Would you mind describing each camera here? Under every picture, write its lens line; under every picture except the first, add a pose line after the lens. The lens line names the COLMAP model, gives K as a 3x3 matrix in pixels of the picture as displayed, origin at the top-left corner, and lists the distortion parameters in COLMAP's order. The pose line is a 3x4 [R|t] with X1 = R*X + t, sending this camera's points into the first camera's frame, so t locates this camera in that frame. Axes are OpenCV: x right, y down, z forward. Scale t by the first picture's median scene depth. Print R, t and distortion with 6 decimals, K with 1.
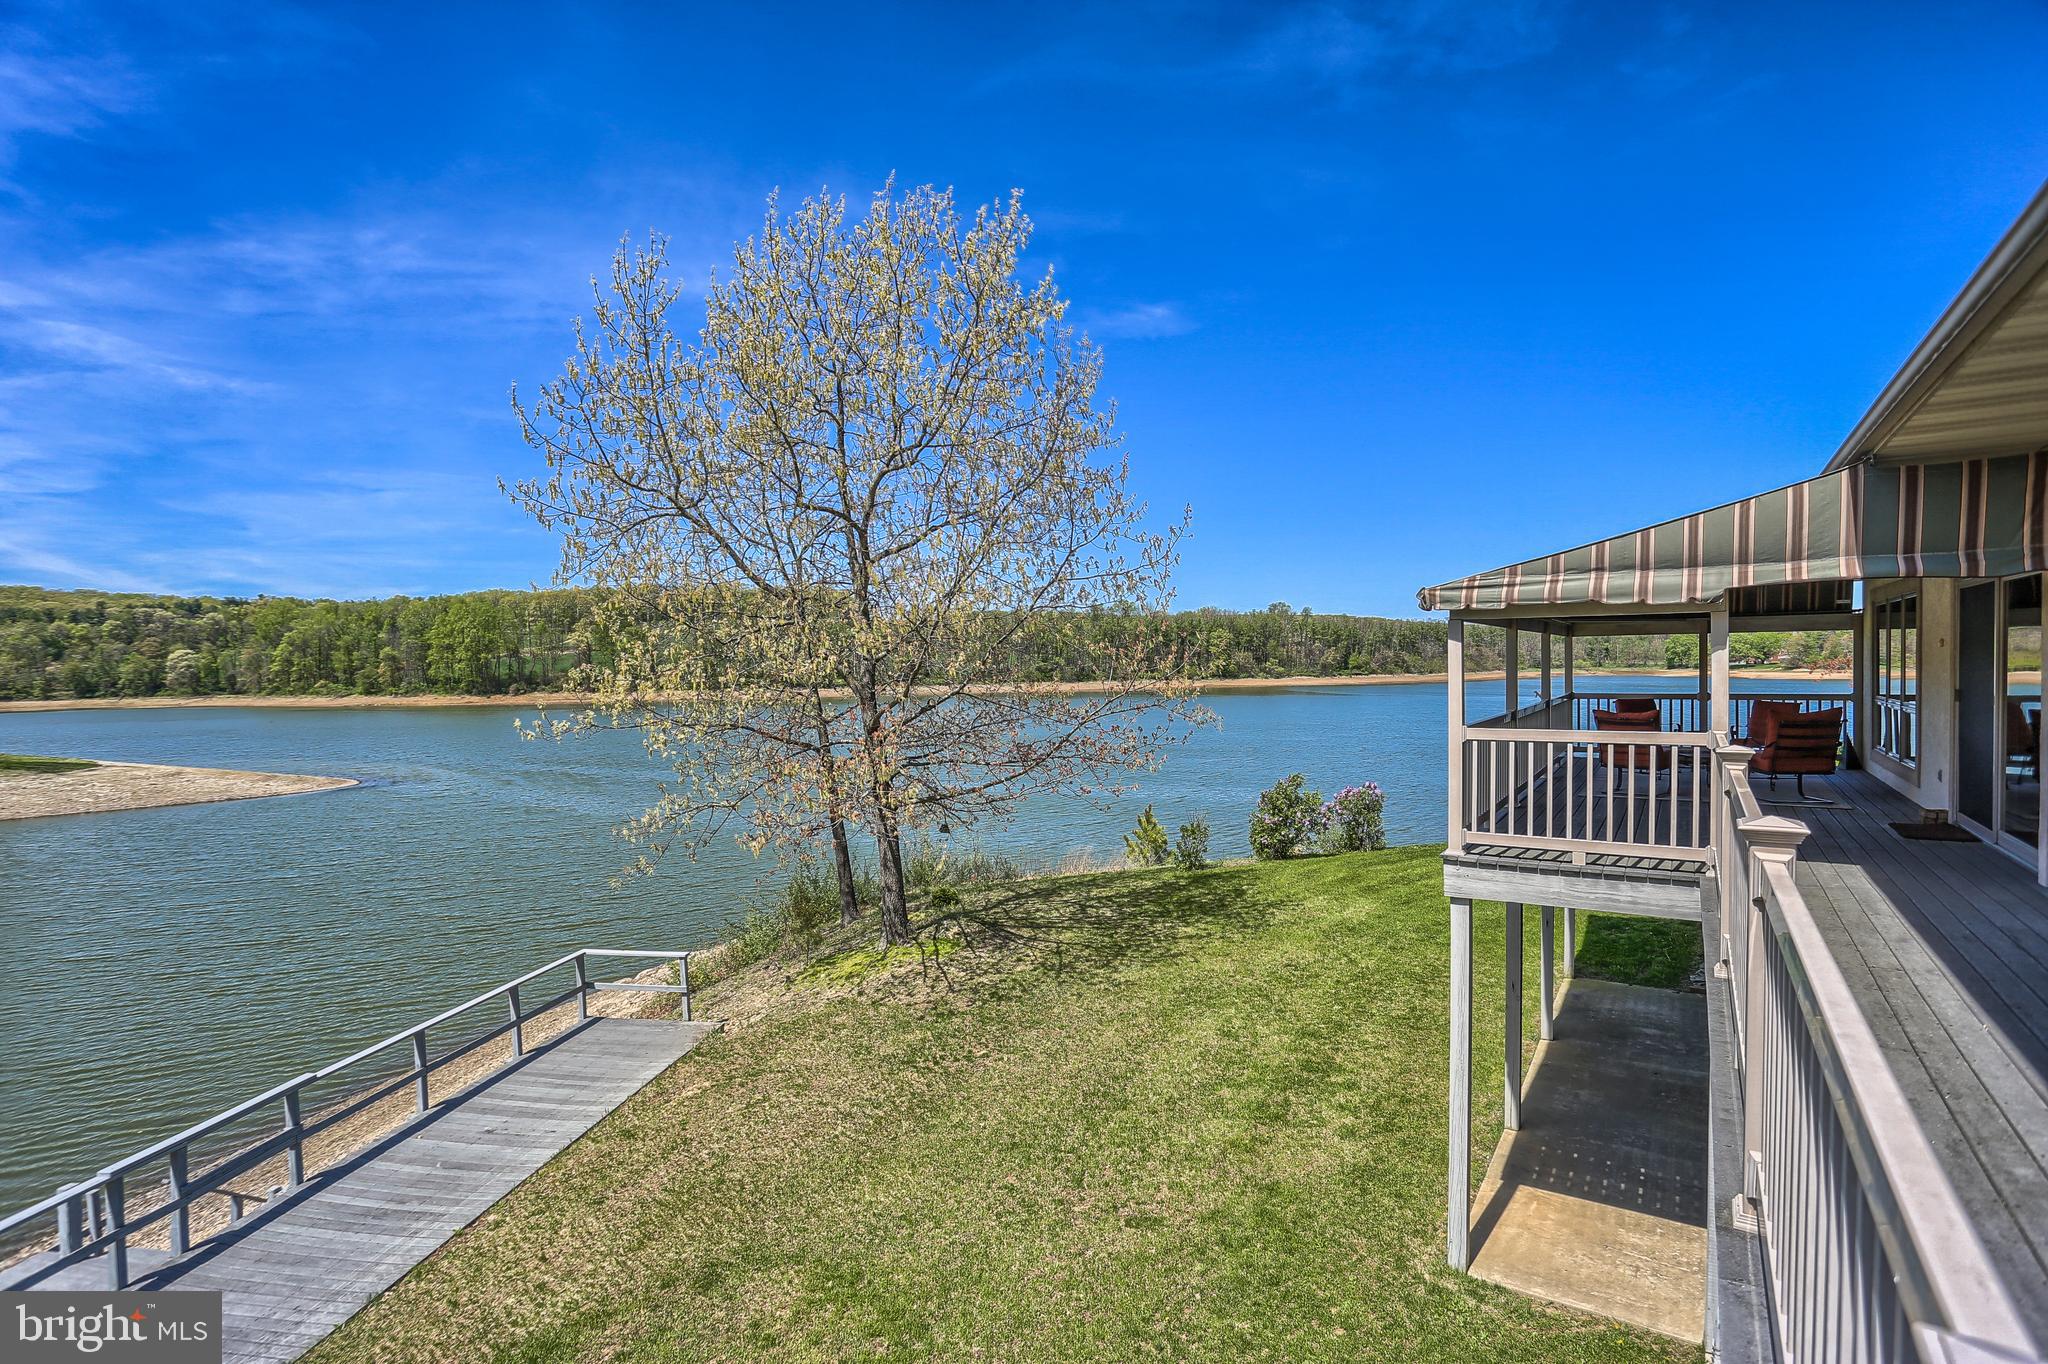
lens RADIAL K [[1003.5, 0, 1024.0], [0, 1003.5, 682.0], [0, 0, 1]] dist [-0.048791, 0.020693]
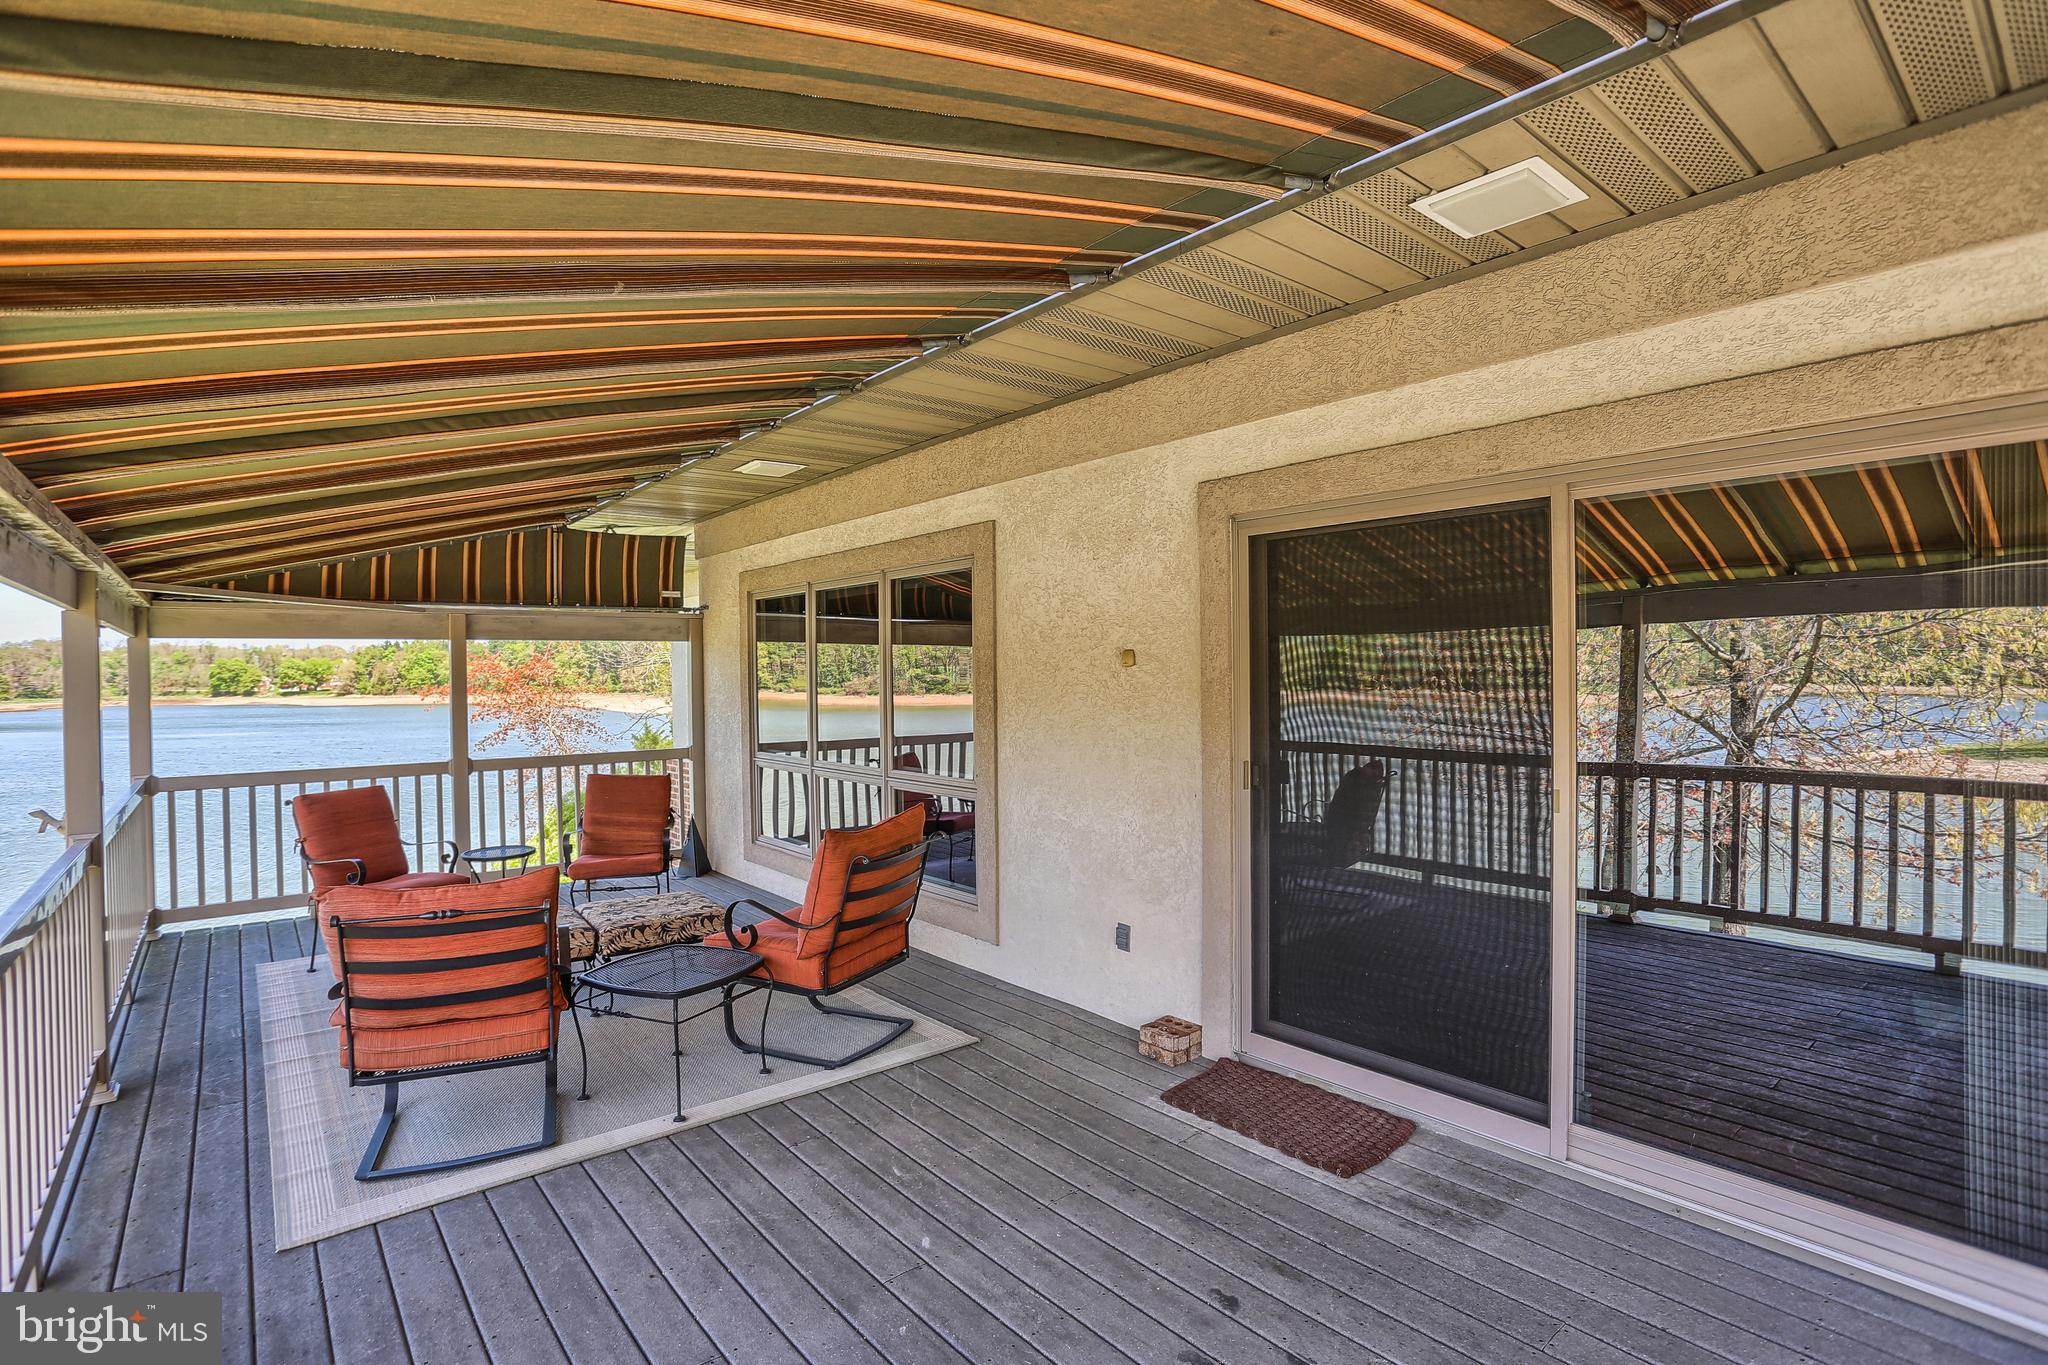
lens RADIAL K [[1003.5, 0, 1024.0], [0, 1003.5, 682.5], [0, 0, 1]] dist [-0.048791, 0.020693]
pose [[0.279362, -0.001934, 0.960184, 0.261430], [0.026966, 0.999619, -0.005832, -0.014949], [-0.959807, 0.027521, 0.279308, 0.525386]]
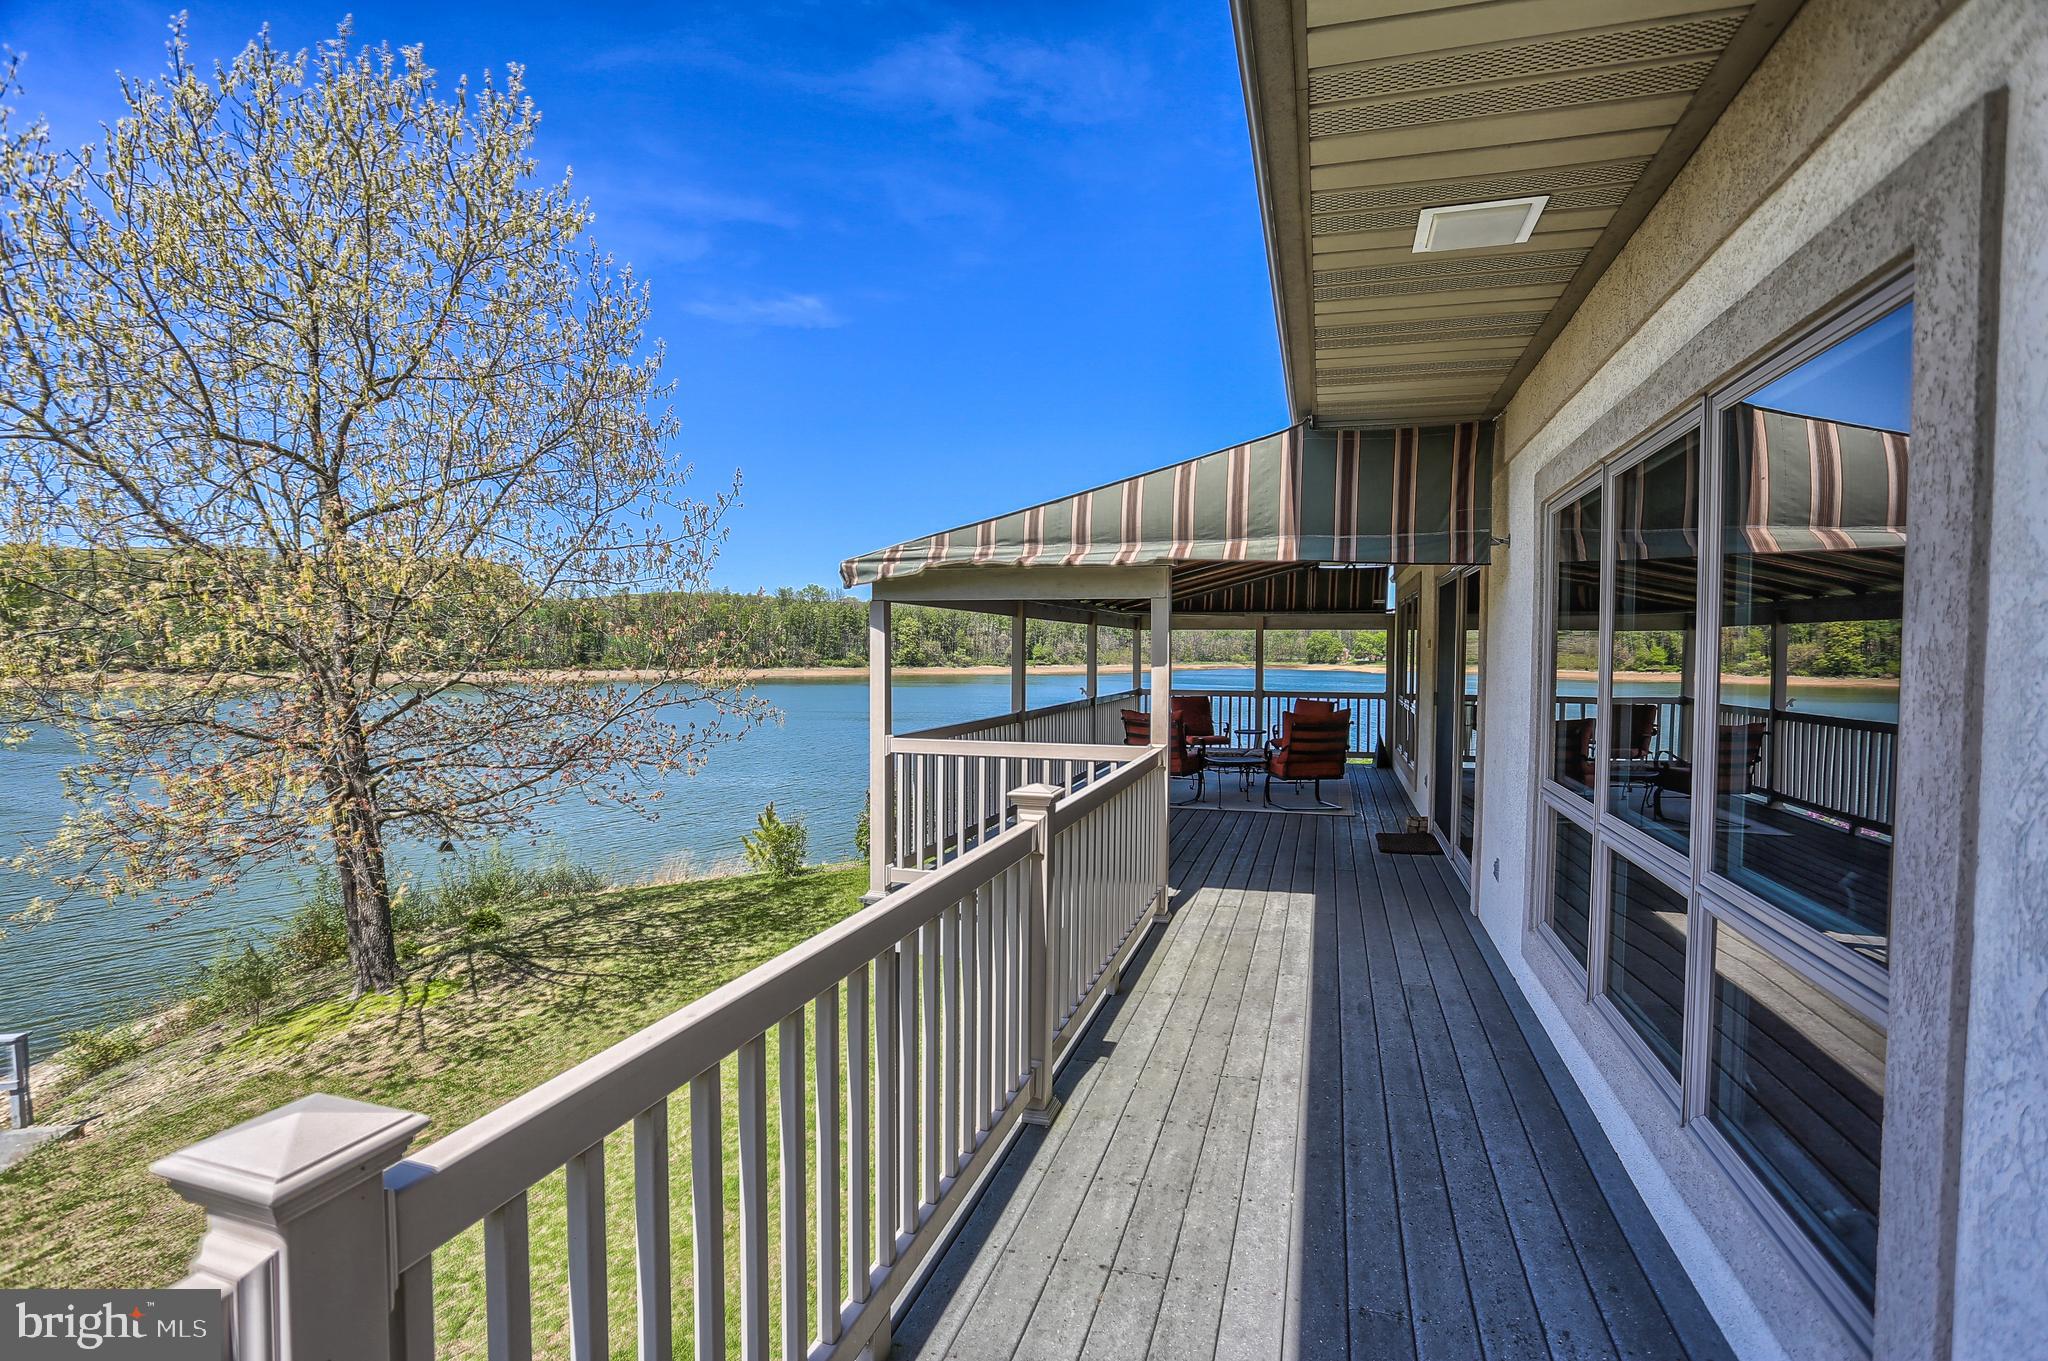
lens RADIAL K [[1001.8, 0, 1009.3], [0, 1001.8, 674.2], [0, 0, 1]] dist [-0.080818, 0.075944]
pose [[0.958963, 0.011828, 0.283283, 0.147846], [-0.013196, 0.999909, 0.002922, -0.003950], [-0.283223, -0.006541, 0.959032, 0.099915]]
